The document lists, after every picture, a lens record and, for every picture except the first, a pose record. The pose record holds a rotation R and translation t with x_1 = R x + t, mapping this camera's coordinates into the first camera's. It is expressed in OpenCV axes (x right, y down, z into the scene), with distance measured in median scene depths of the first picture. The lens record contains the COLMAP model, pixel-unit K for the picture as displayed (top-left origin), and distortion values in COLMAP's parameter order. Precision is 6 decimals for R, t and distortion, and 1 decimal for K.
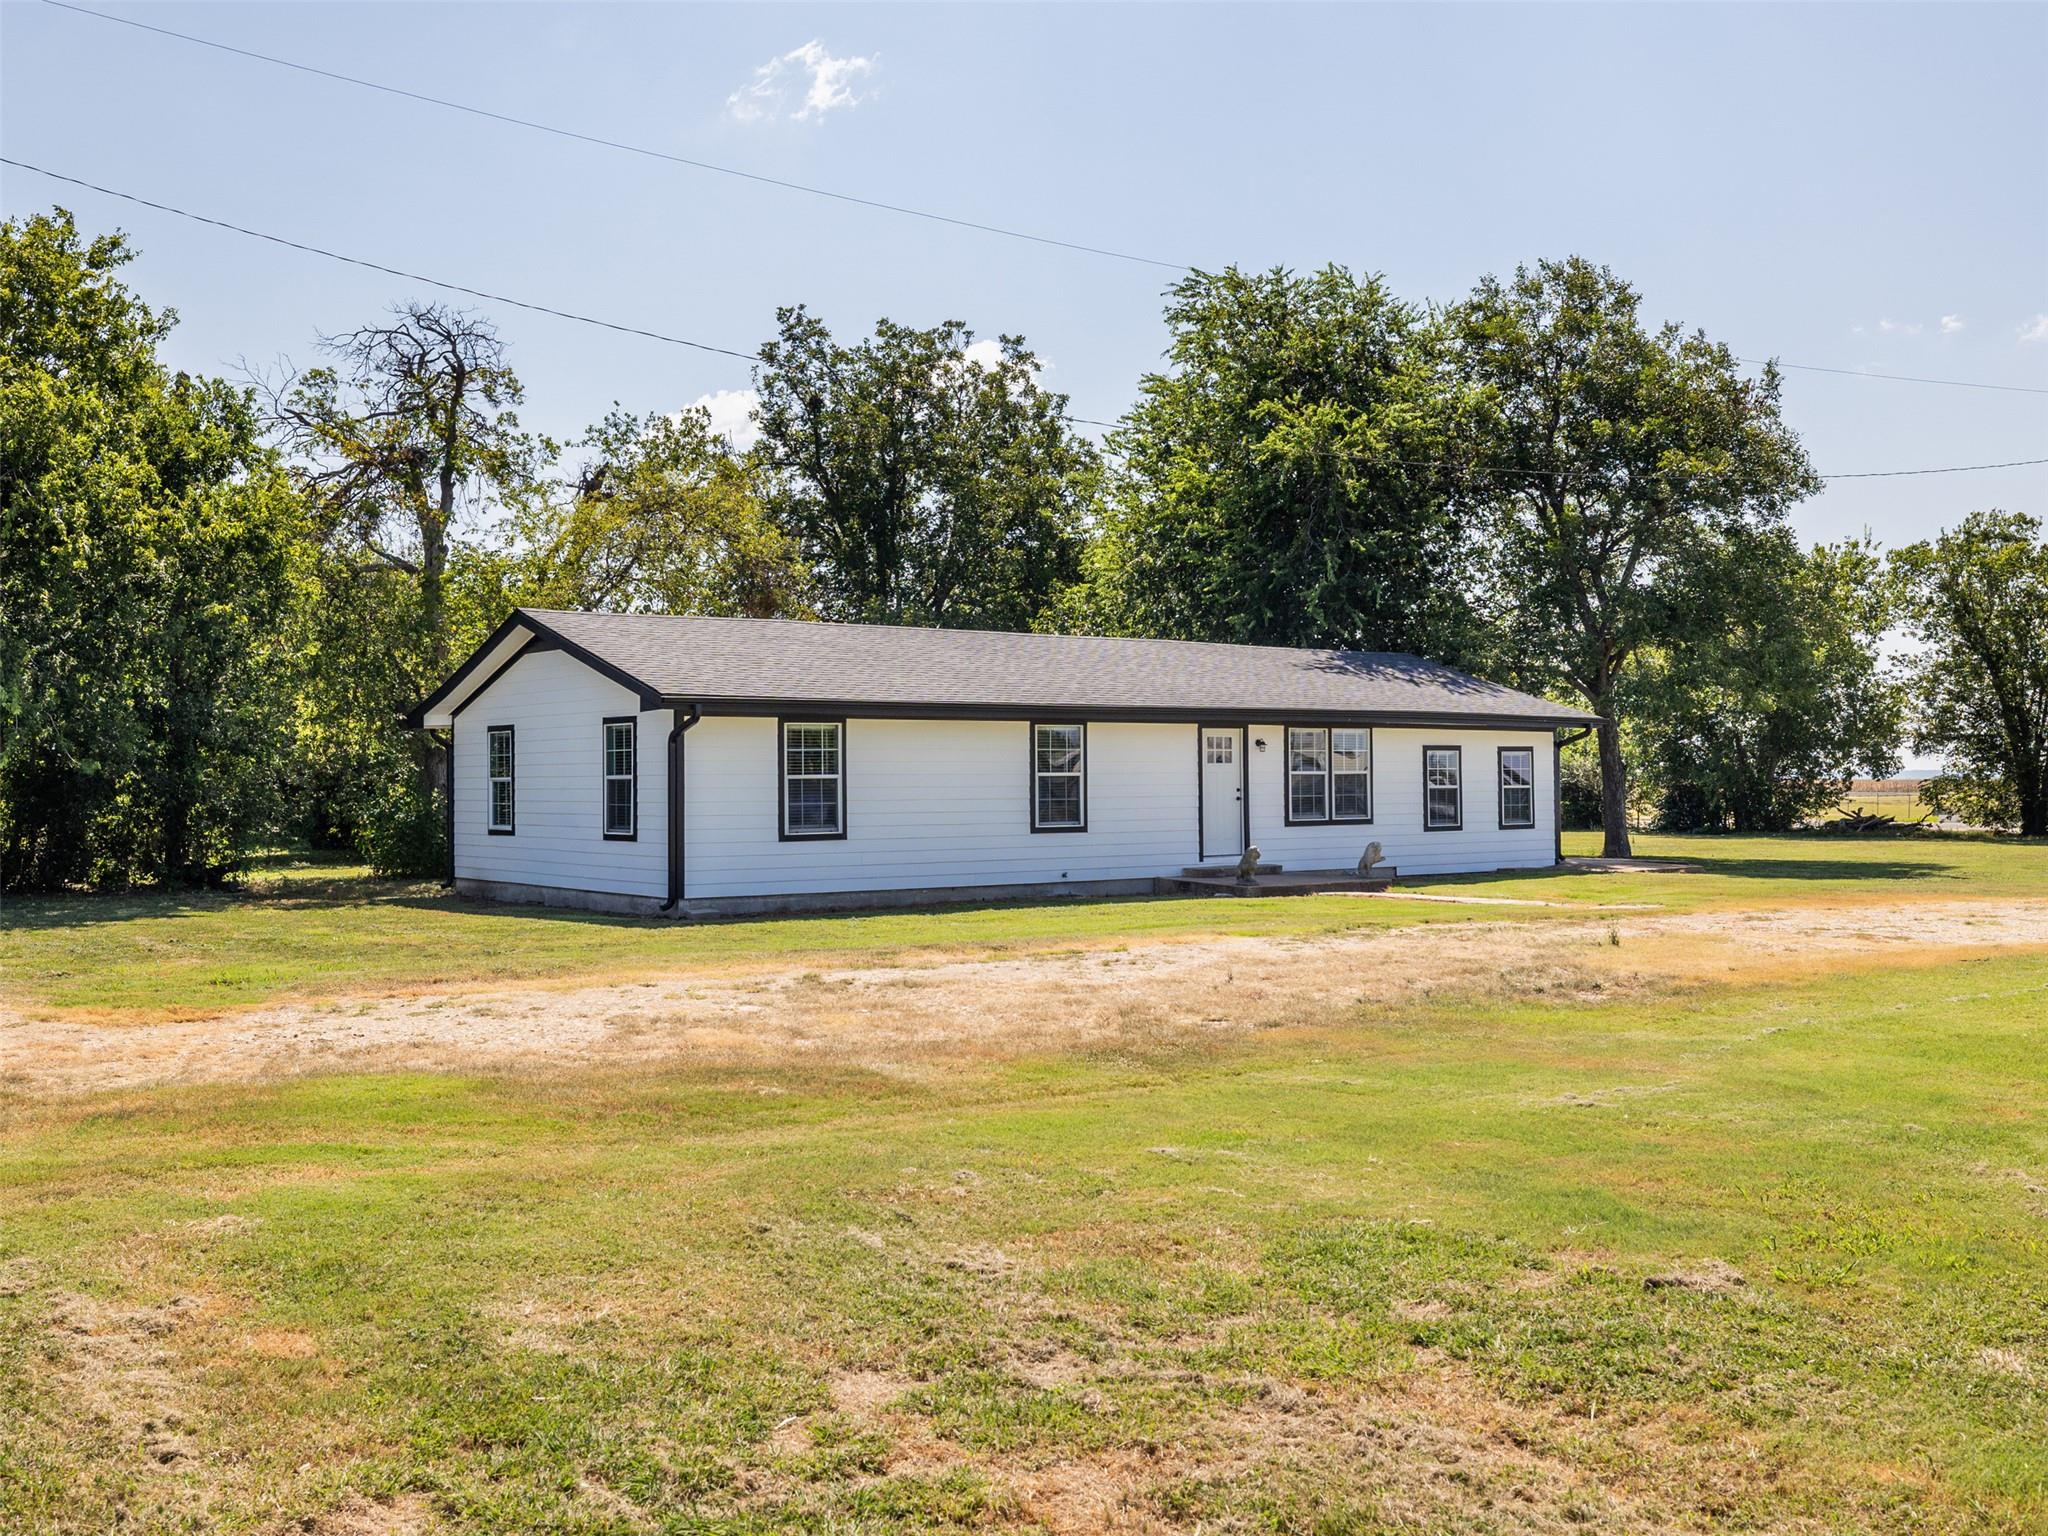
lens RADIAL K [[1722.2, 0, 1024.0], [0, 1722.2, 768.0], [0, 0, 1]] dist [-0.002684, -0.000803]
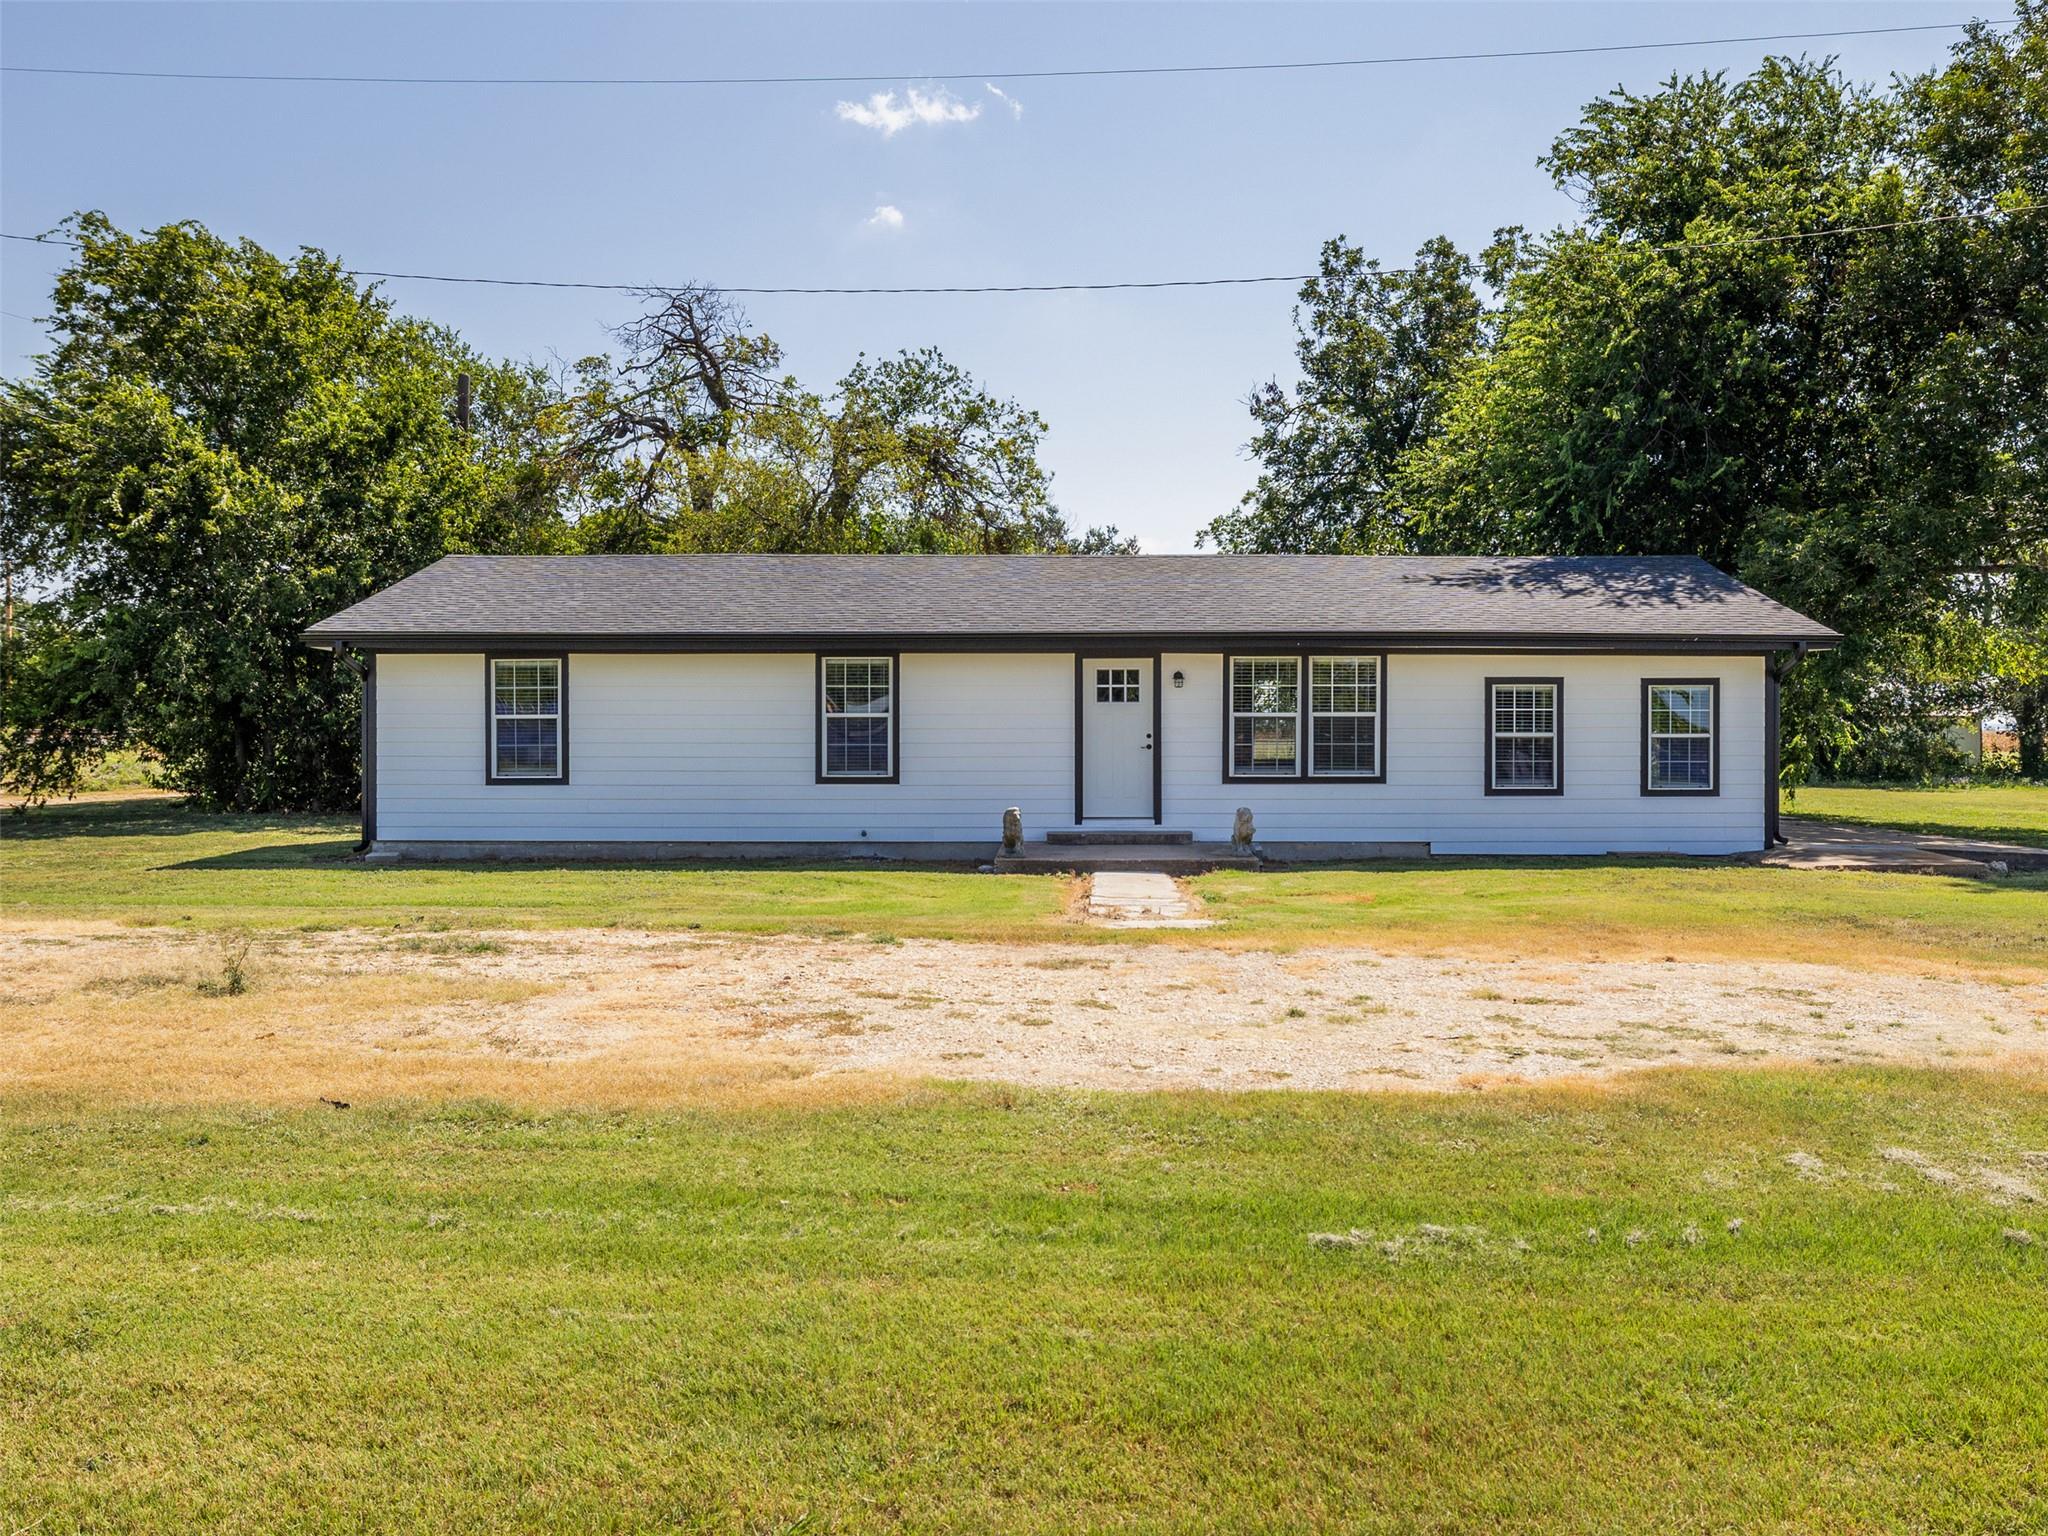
lens RADIAL K [[1491.0, 0, 1024.0], [0, 1491.0, 768.0], [0, 0, 1]] dist [0.002638, 0.001204]
pose [[0.830014, 0.025193, -0.557173, 0.439503], [-0.001414, 0.999071, 0.043067, -0.001811], [0.557741, -0.034958, 0.829279, 0.383601]]
